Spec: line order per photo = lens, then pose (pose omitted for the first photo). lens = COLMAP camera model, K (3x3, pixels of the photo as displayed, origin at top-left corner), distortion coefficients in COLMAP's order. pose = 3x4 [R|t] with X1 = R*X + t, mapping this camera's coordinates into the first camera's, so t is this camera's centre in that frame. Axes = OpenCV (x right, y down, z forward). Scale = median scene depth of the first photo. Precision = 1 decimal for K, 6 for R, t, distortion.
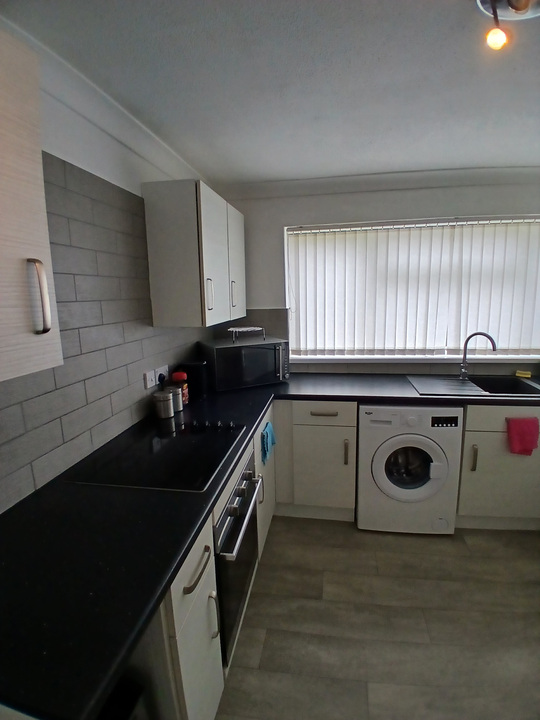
lens RADIAL K [[363.9, 0, 269.2], [0, 363.9, 360.8], [0, 0, 1]] dist [-0.052264, -0.007810]
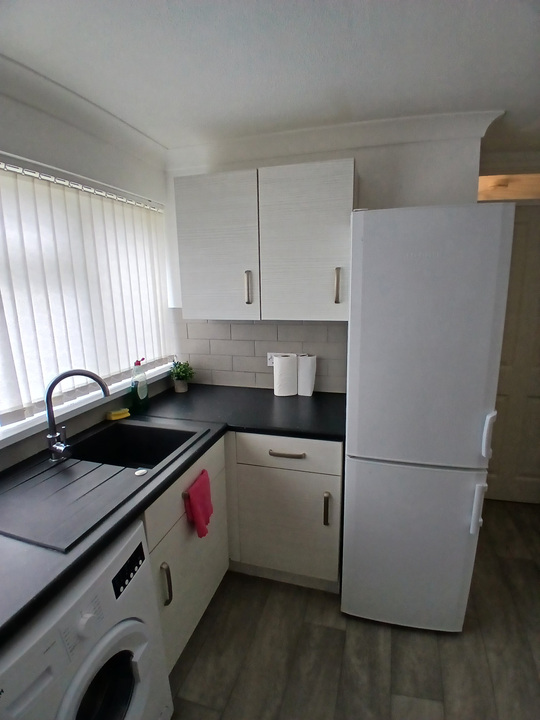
lens RADIAL K [[363.9, 0, 271.2], [0, 363.9, 364.9], [0, 0, 1]] dist [-0.052264, -0.007810]
pose [[0.127109, -0.179305, 0.975547, 0.090320], [0.188600, 0.969951, 0.153703, -0.111804], [-0.973793, 0.164451, 0.157107, 0.606042]]
